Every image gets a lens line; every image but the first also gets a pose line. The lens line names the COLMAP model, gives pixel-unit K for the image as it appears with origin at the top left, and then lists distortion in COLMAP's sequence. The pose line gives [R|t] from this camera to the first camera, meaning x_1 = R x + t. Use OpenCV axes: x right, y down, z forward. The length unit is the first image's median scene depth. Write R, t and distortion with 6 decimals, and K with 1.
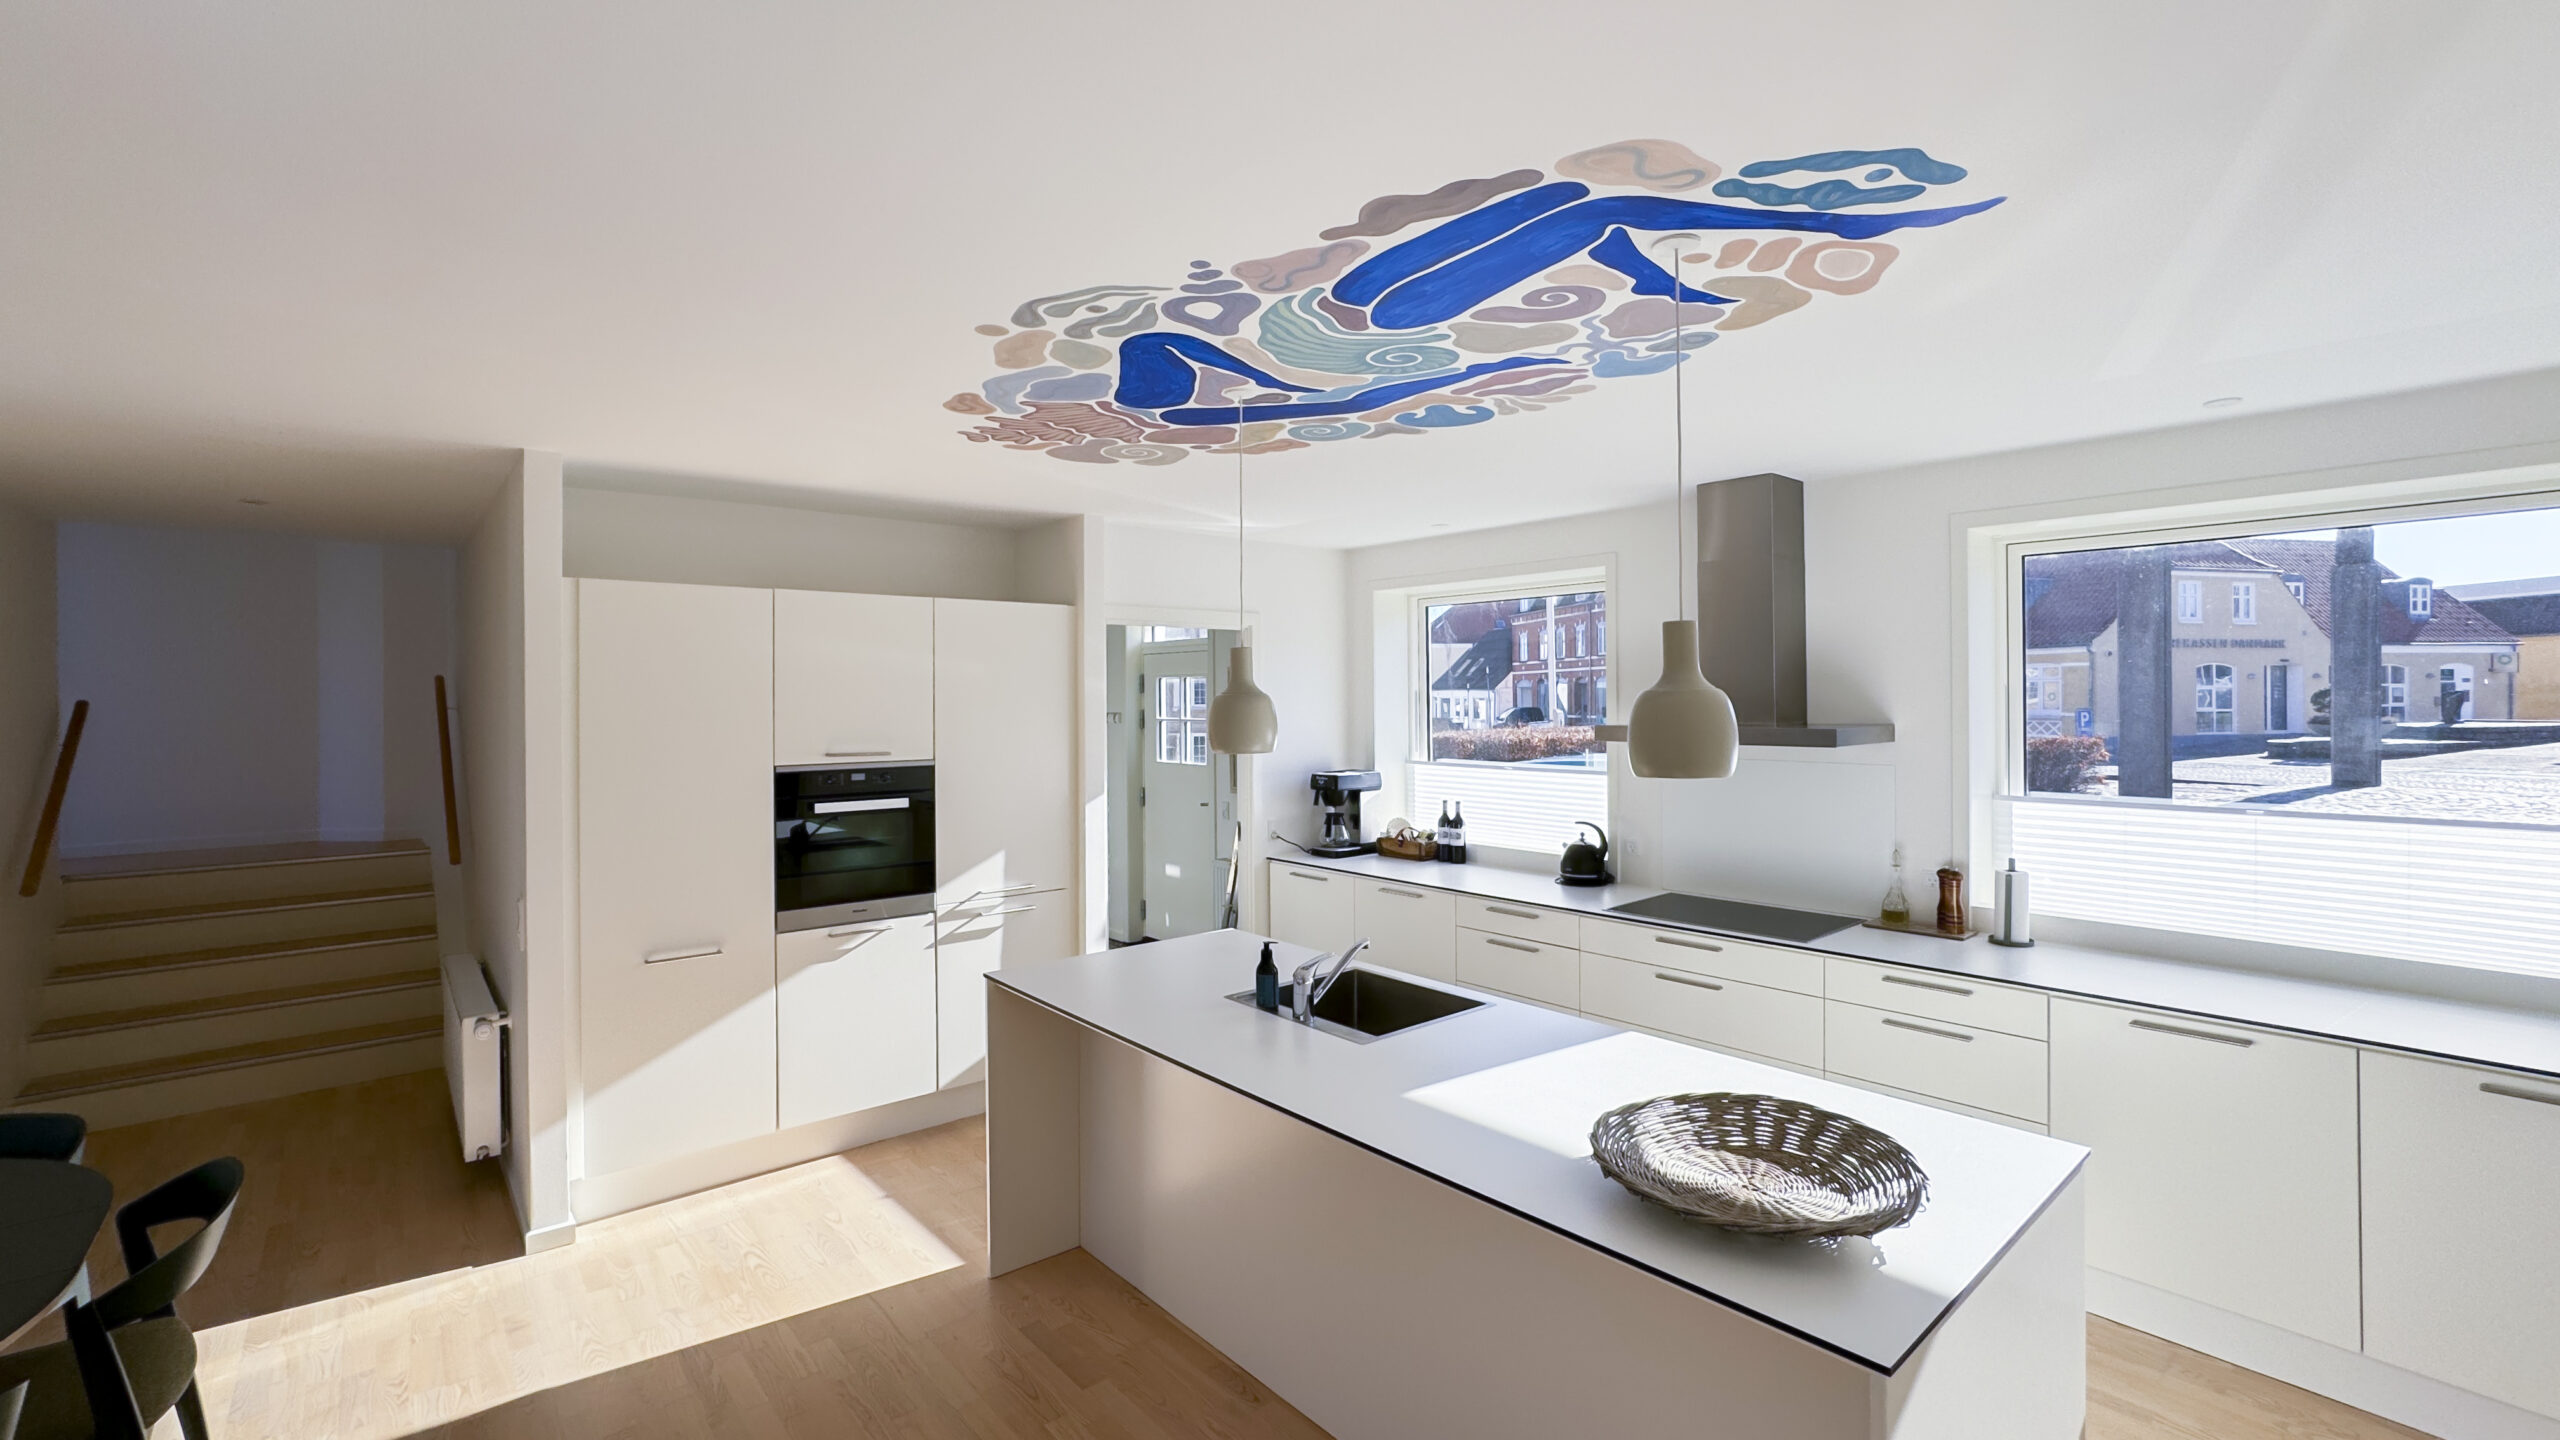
lens RADIAL K [[1067.8, 0, 1280.9], [0, 1067.8, 706.8], [0, 0, 1]] dist [-0.039773, 0.000221]
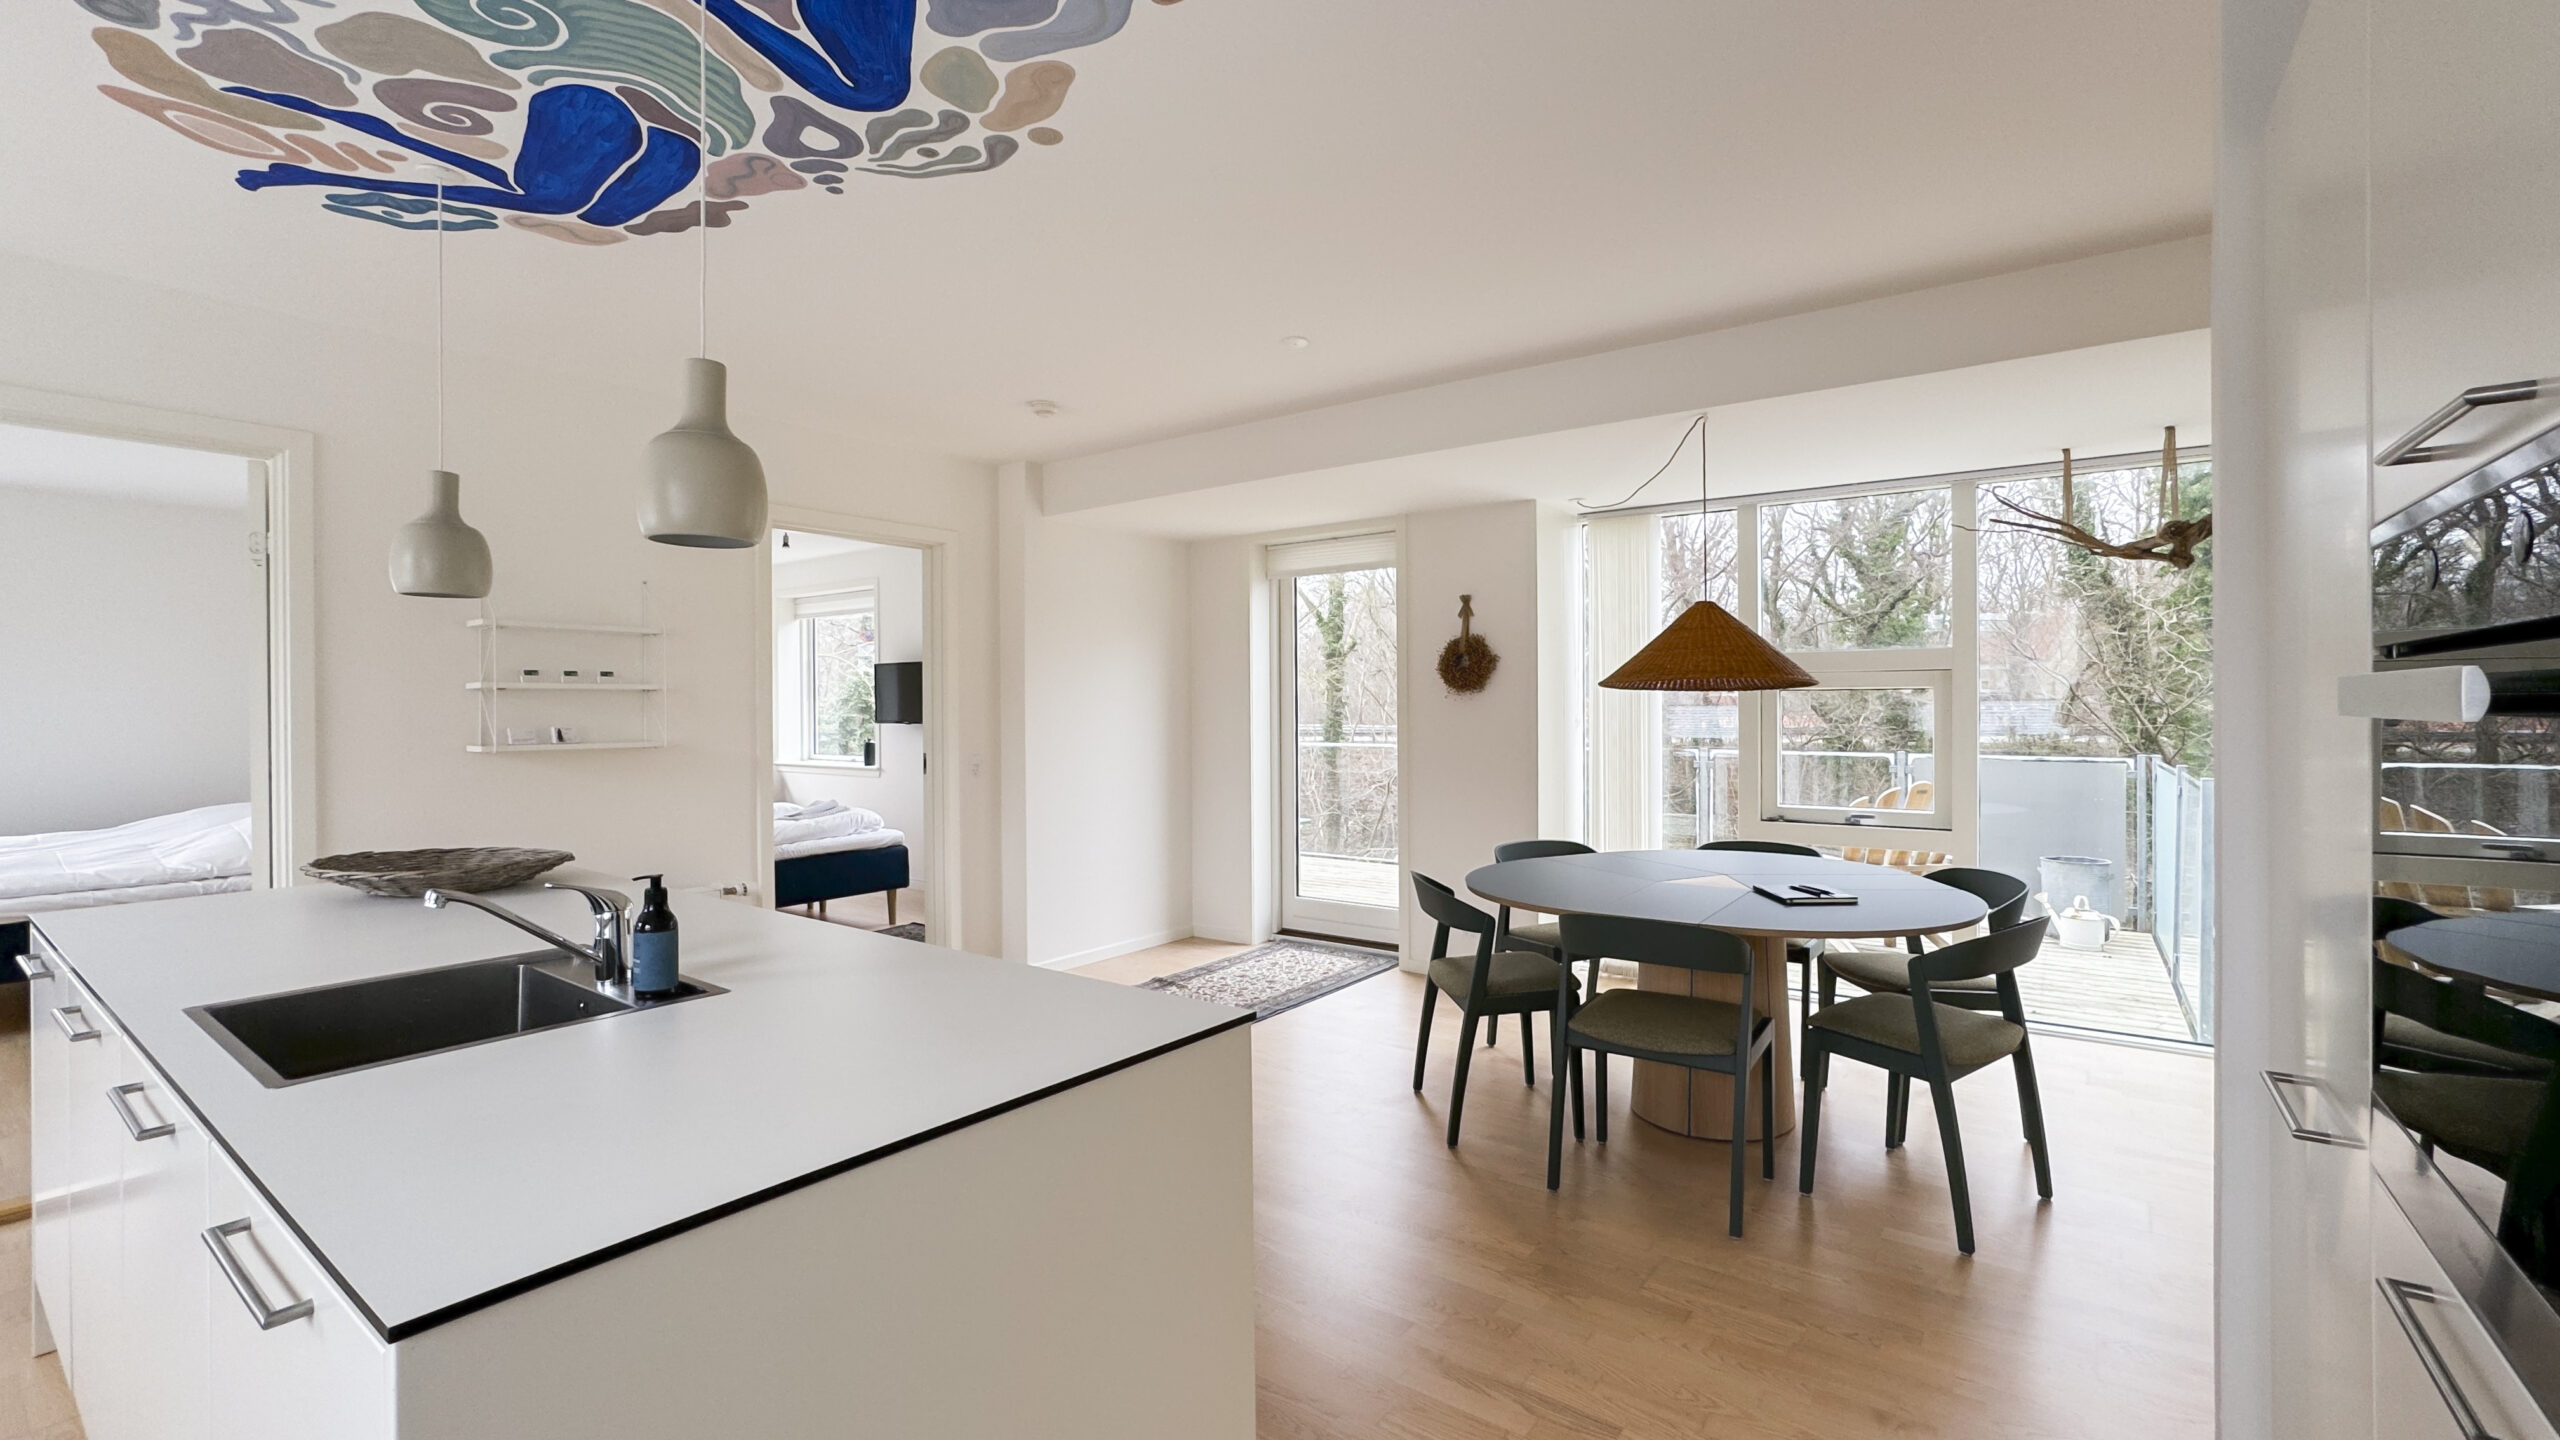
lens RADIAL K [[1067.8, 0, 1280.9], [0, 1067.8, 706.8], [0, 0, 1]] dist [-0.039773, 0.000221]
pose [[-0.976733, 0.012493, -0.214096, -0.230201], [0.010425, 0.999887, 0.010789, 0.131594], [0.214207, 0.008306, -0.976753, 1.691465]]
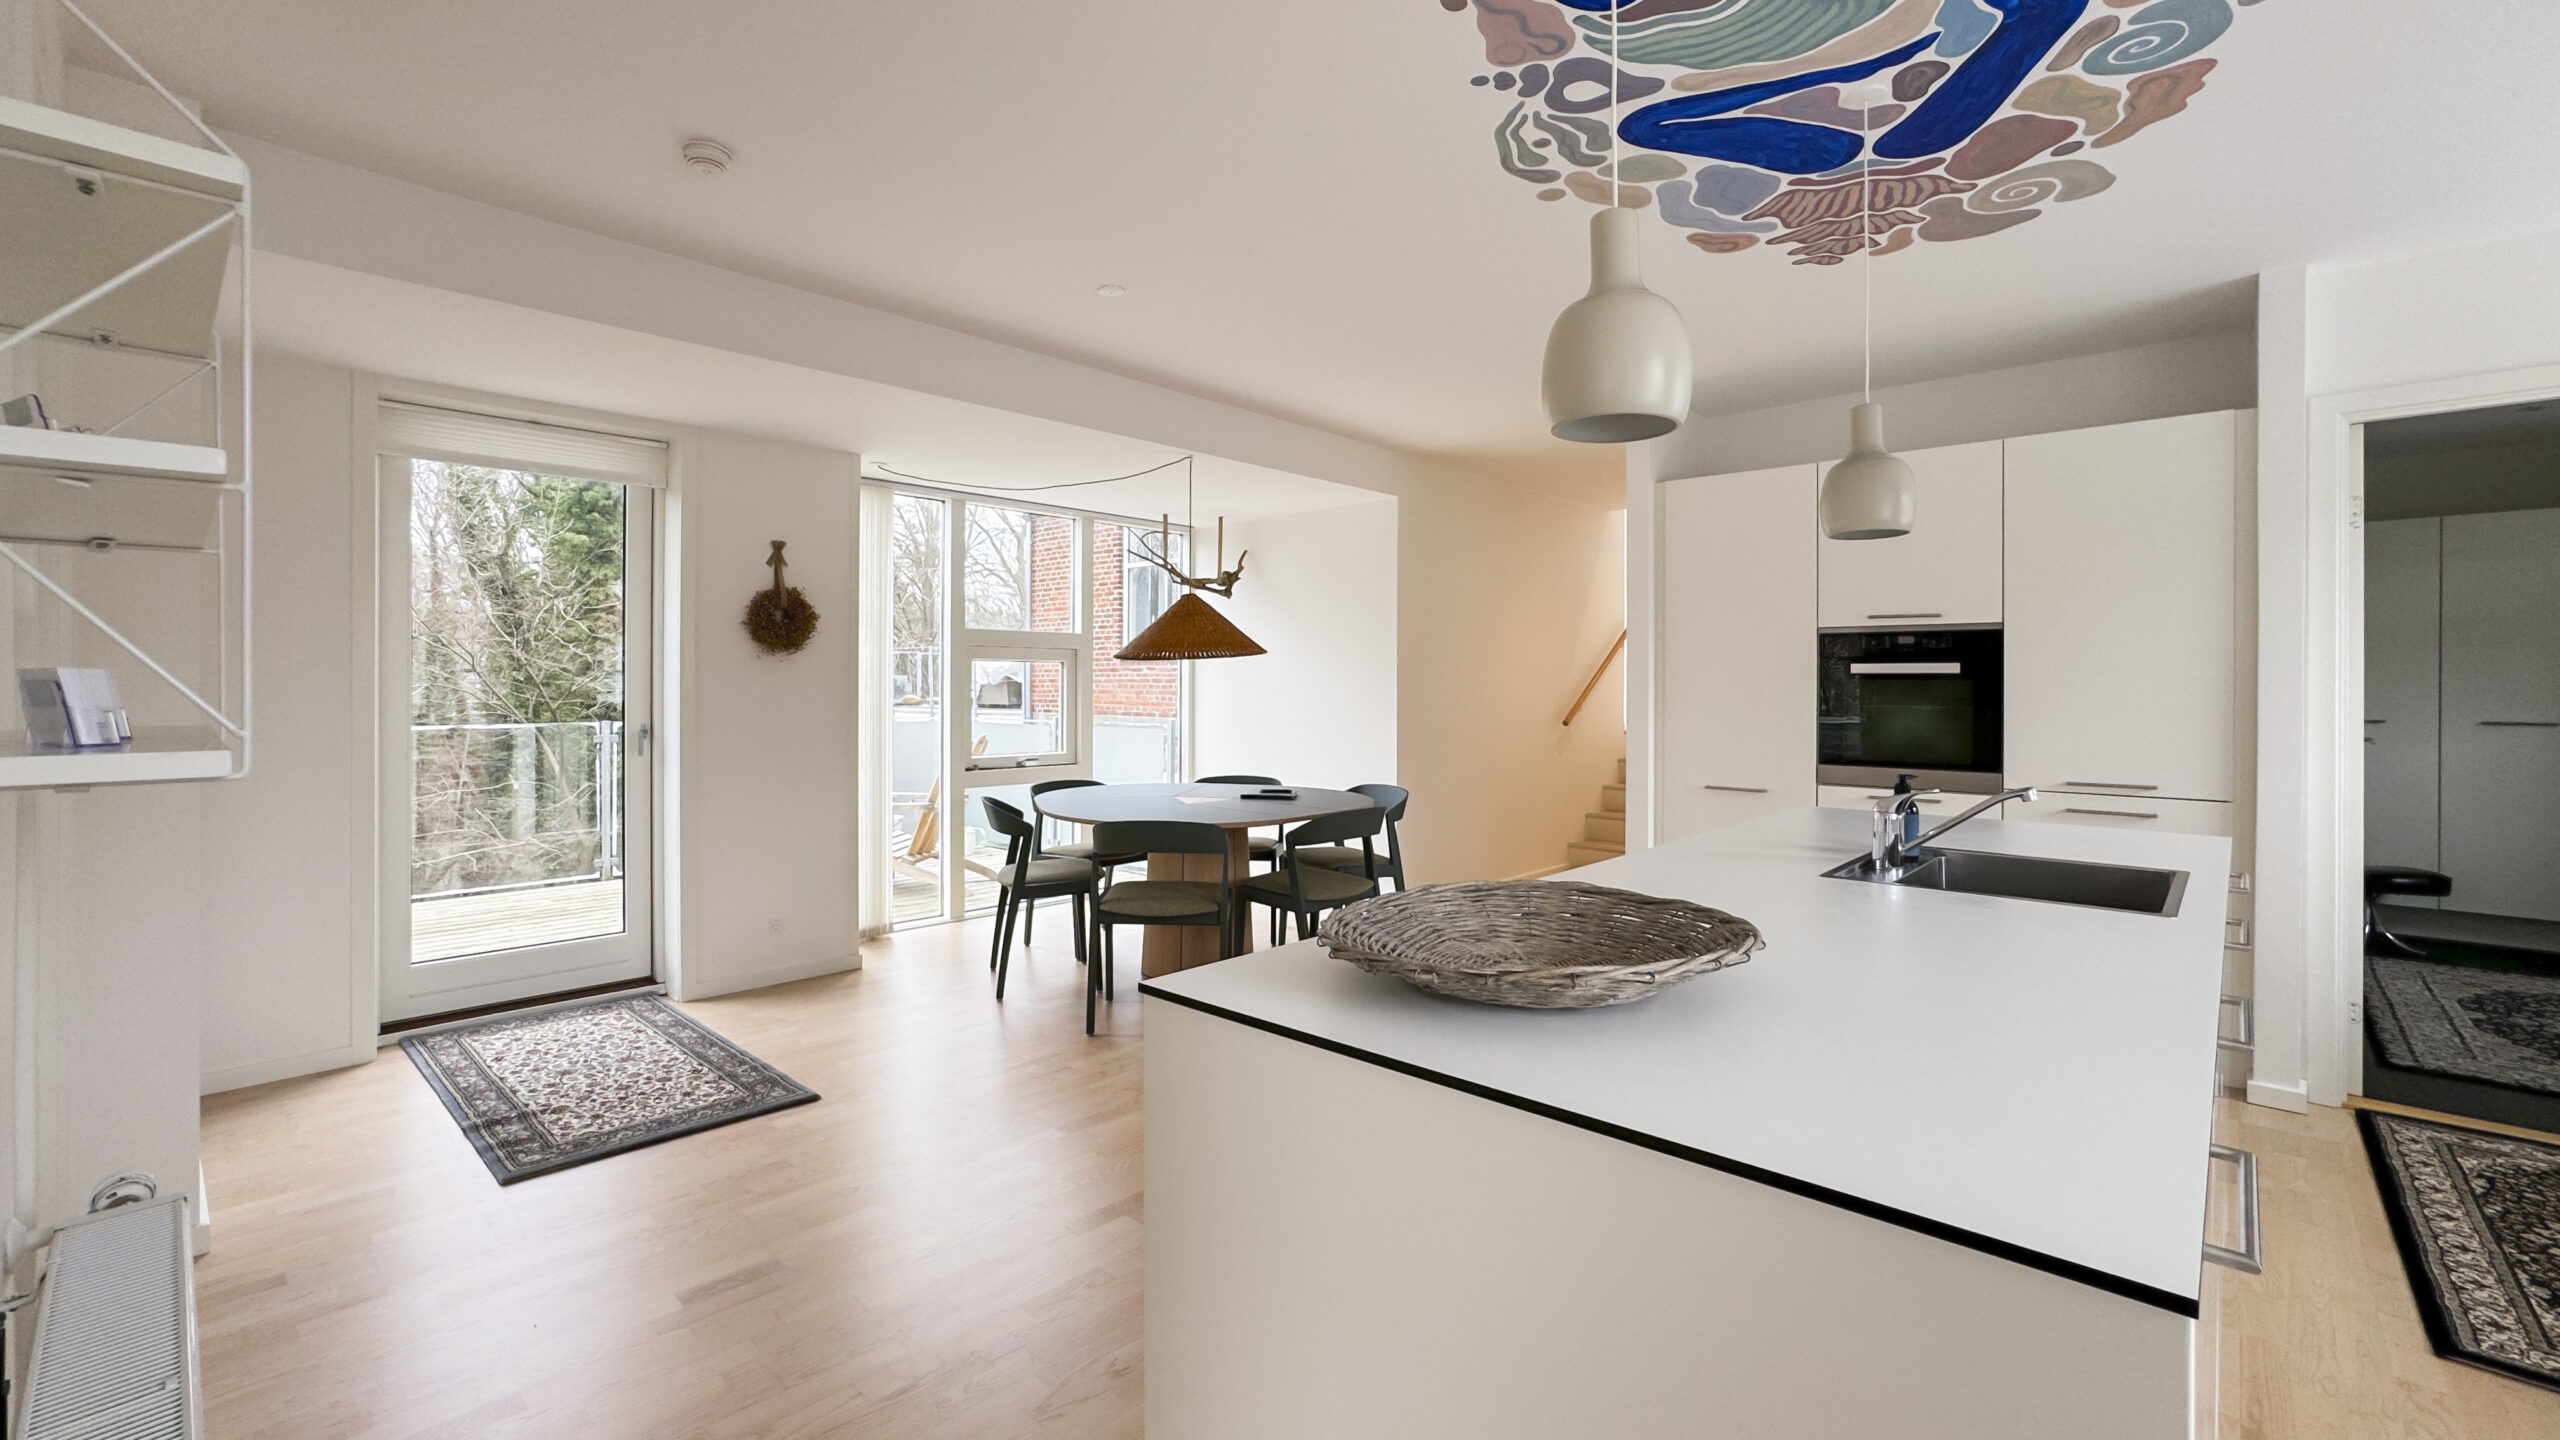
lens RADIAL K [[1034.1, 0, 1280.0], [0, 1034.1, 690.1], [0, 0, 1]] dist [-0.031708, 0.000177]
pose [[0.097949, 0.012887, -0.995108, 0.721669], [-0.010752, 0.999871, 0.011890, 0.161252], [0.995133, 0.009535, 0.098075, 0.502606]]
